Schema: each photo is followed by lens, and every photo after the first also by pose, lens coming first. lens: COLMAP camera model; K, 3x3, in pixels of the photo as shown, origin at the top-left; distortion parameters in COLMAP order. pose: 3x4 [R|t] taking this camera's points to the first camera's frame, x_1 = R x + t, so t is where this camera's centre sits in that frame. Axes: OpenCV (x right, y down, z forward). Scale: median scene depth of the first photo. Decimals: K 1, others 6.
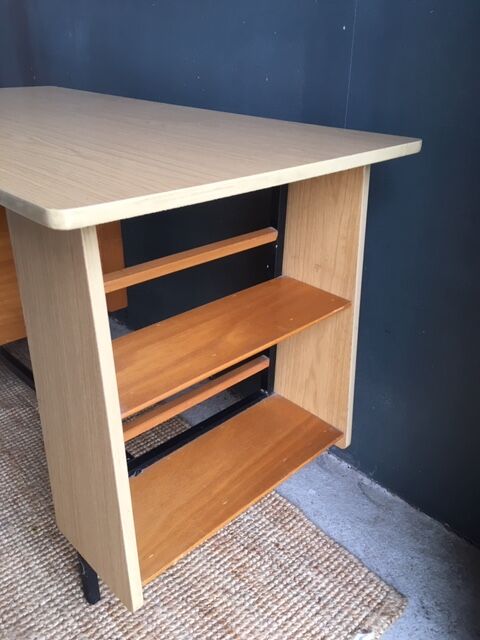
lens RADIAL K [[534.1, 0, 240.0], [0, 534.1, 320.0], [0, 0, 1]] dist [0.084461, -0.003411]
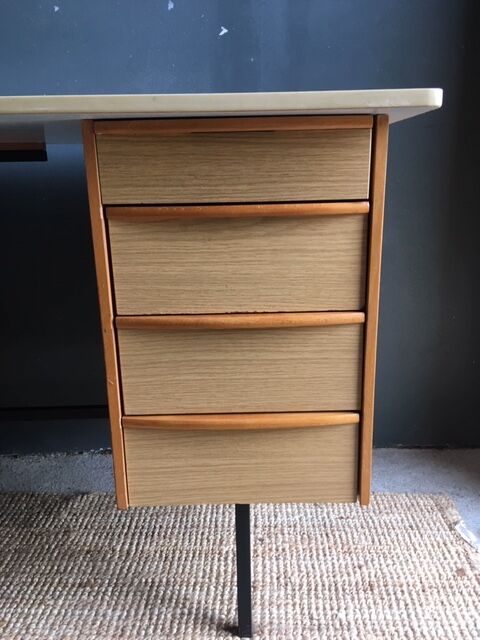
lens RADIAL K [[534.1, 0, 240.0], [0, 534.1, 320.0], [0, 0, 1]] dist [0.084461, -0.003411]
pose [[0.697480, -0.216174, 0.683221, -0.720641], [0.366379, 0.926957, -0.080733, 0.092663], [-0.615864, 0.306627, 0.725735, 0.291479]]
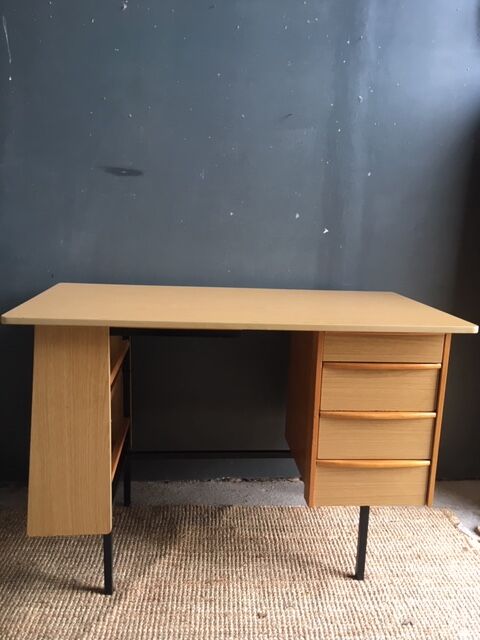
lens RADIAL K [[528.4, 0, 247.3], [0, 528.4, 323.5], [0, 0, 1]] dist [0.089289, -0.000850]
pose [[0.624440, -0.152241, 0.766093, -1.583820], [0.344069, 0.934145, -0.094812, -0.193409], [-0.701207, 0.322793, 0.635699, 0.030076]]
